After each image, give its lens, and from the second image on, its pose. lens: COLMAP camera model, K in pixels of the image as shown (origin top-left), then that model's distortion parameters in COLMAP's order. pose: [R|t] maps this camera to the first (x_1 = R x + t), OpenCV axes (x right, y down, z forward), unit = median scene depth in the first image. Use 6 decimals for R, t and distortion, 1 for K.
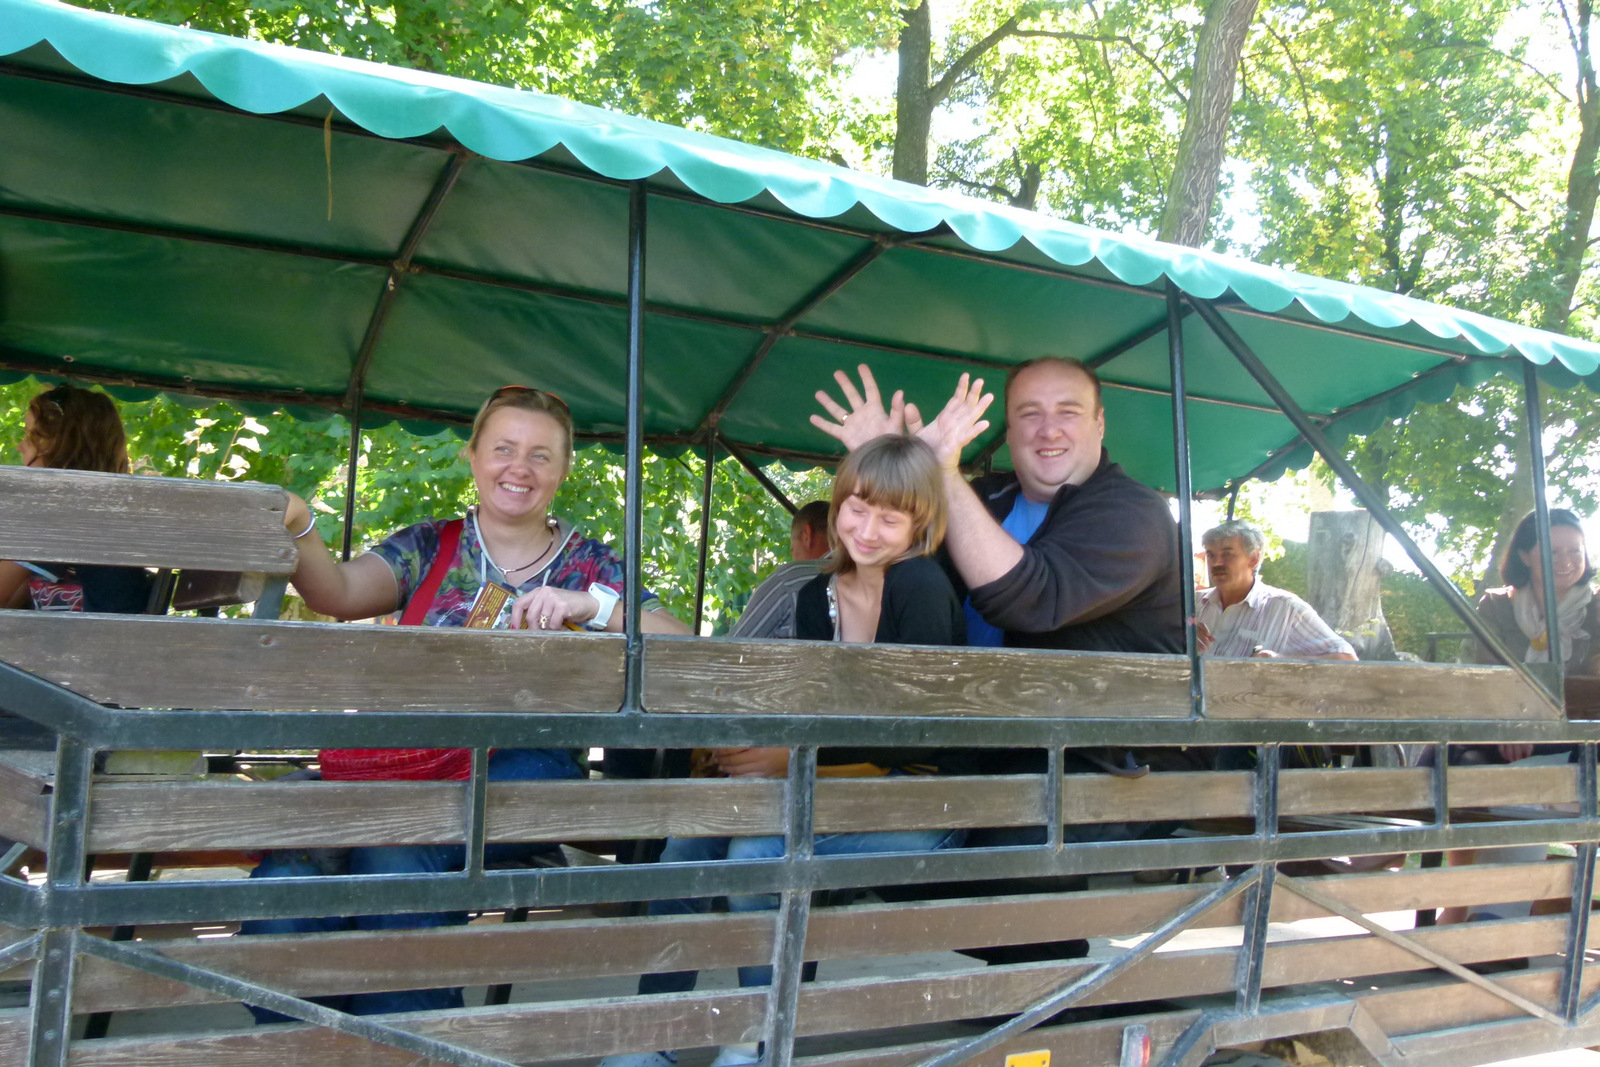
lens RADIAL K [[1448.2, 0, 800.0], [0, 1448.2, 533.5], [0, 0, 1]] dist [-0.026470, 0.015581]
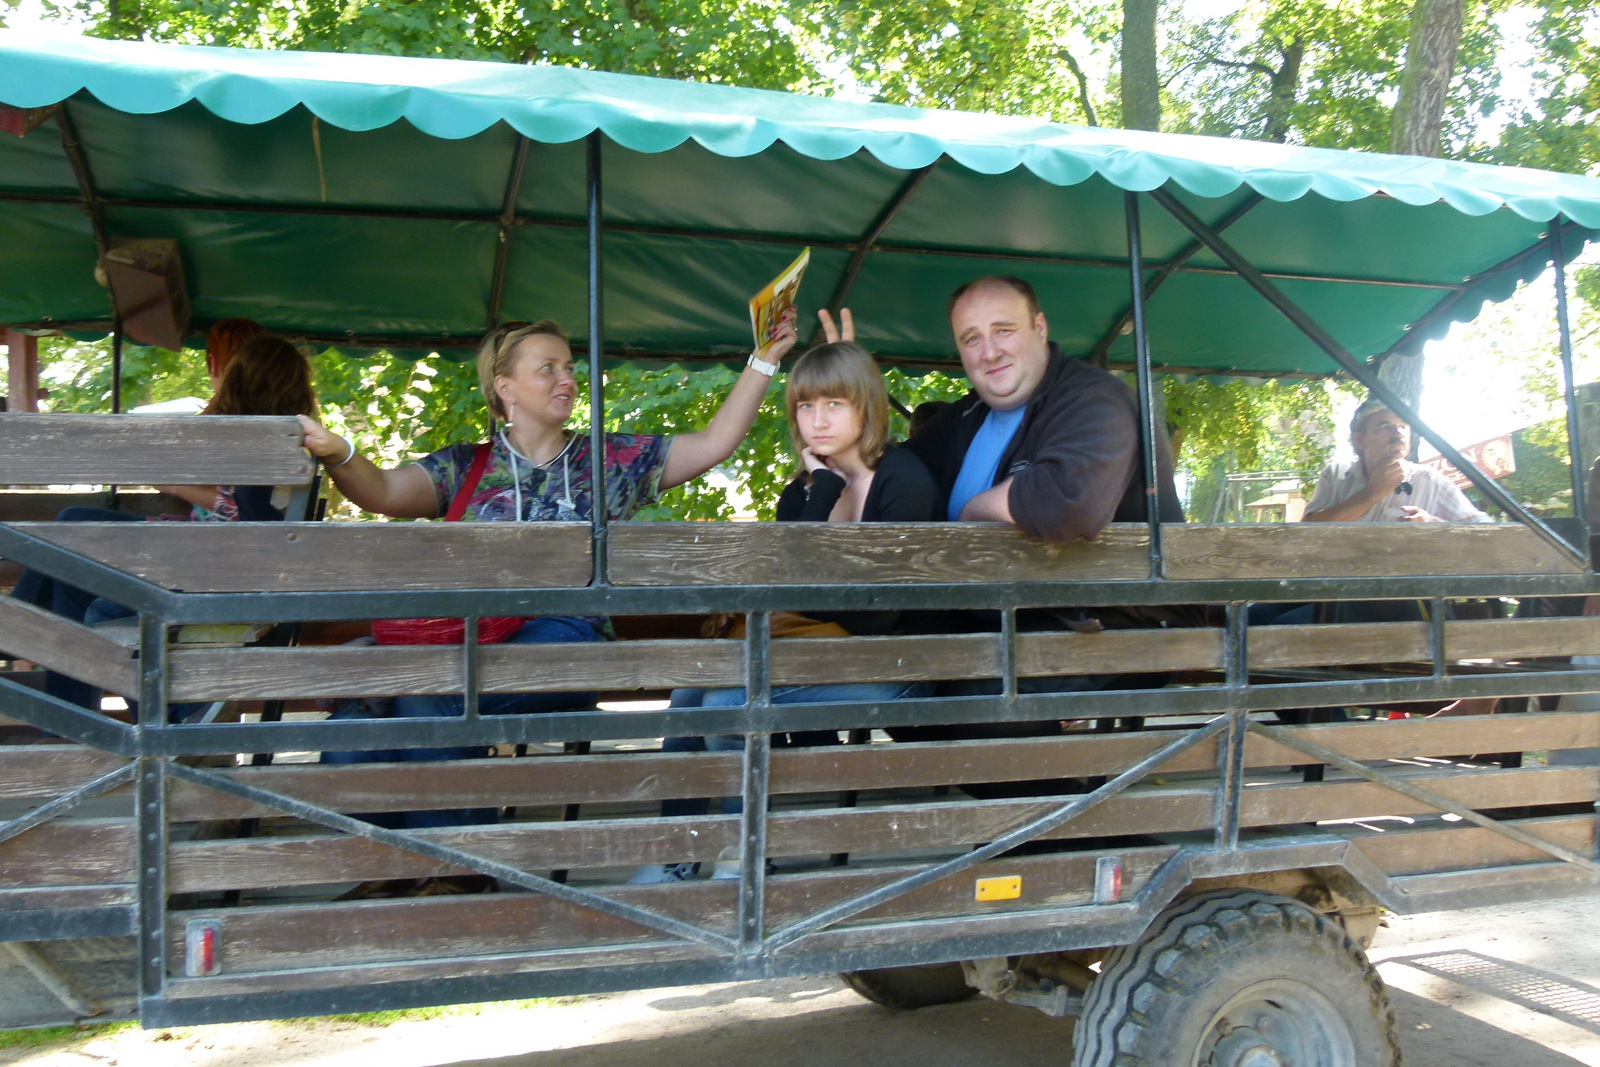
lens RADIAL K [[1448.2, 0, 800.0], [0, 1448.2, 533.5], [0, 0, 1]] dist [-0.026470, 0.015581]
pose [[0.978788, -0.045870, -0.199677, 0.255566], [0.057473, 0.996955, 0.052703, 0.022359], [0.196652, -0.063061, 0.978443, -0.130290]]
